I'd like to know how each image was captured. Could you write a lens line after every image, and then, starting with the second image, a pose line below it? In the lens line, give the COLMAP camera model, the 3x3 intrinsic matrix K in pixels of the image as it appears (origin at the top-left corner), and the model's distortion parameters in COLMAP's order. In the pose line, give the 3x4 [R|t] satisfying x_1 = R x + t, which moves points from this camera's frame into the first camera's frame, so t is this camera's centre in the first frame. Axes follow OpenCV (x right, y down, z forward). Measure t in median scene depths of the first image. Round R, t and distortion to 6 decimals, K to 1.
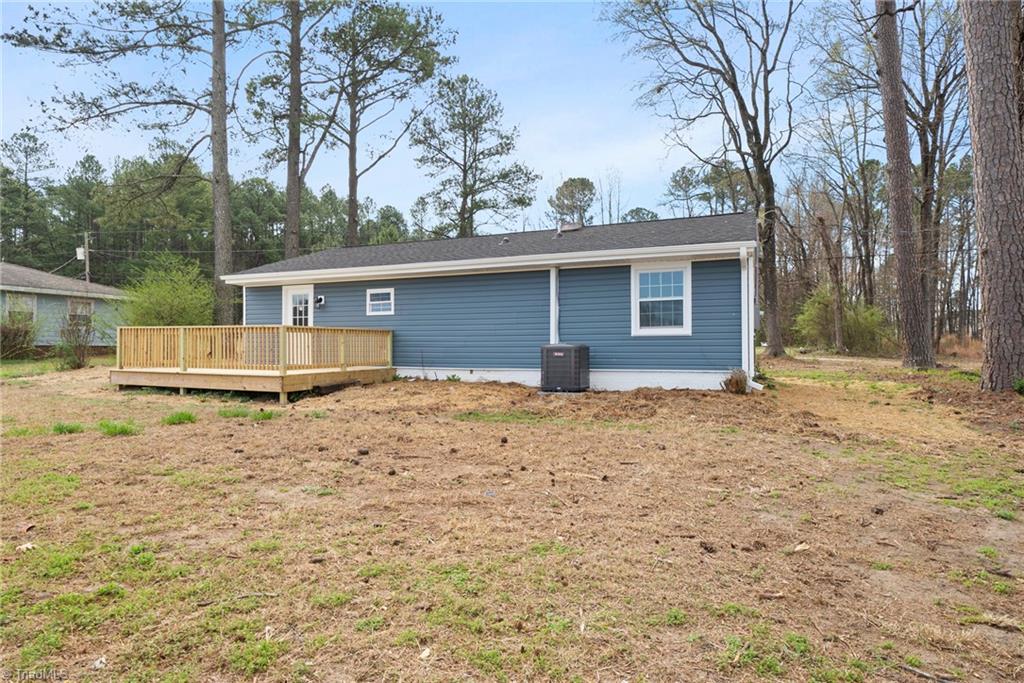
lens RADIAL K [[580.9, 0, 512.6], [0, 580.9, 342.8], [0, 0, 1]] dist [-0.004074, -0.000520]
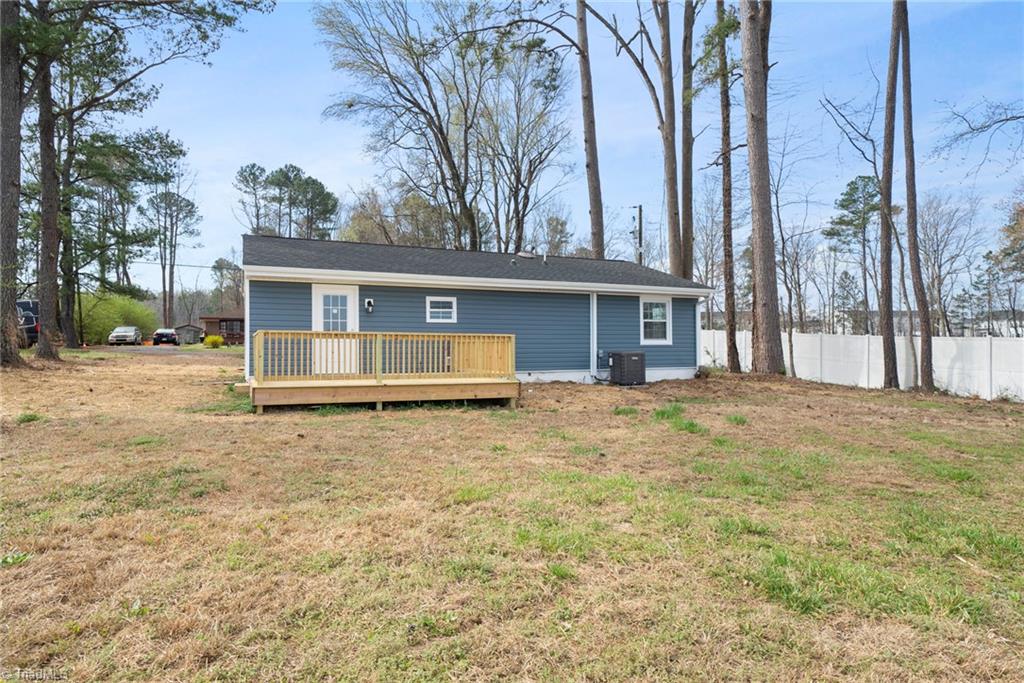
lens RADIAL K [[580.9, 0, 512.6], [0, 580.9, 342.8], [0, 0, 1]] dist [-0.004074, -0.000520]
pose [[0.675020, 0.006307, 0.737772, -0.958024], [-0.003957, 0.999980, -0.004927, -0.007875], [-0.737789, 0.000407, 0.675032, 0.225610]]
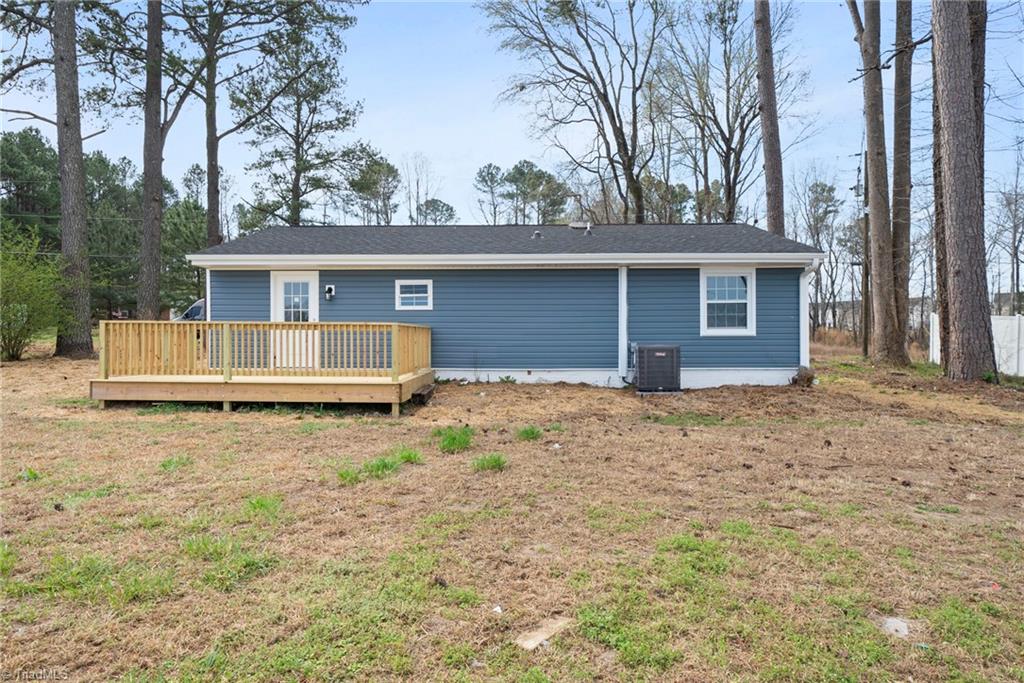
lens RADIAL K [[595.1, 0, 511.1], [0, 595.1, 340.9], [0, 0, 1]] dist [-0.002129, 0.000403]
pose [[0.928195, -0.000110, 0.372095, -0.453353], [-0.003528, 0.999952, 0.009097, -0.010007], [-0.372078, -0.009757, 0.928150, 0.114580]]
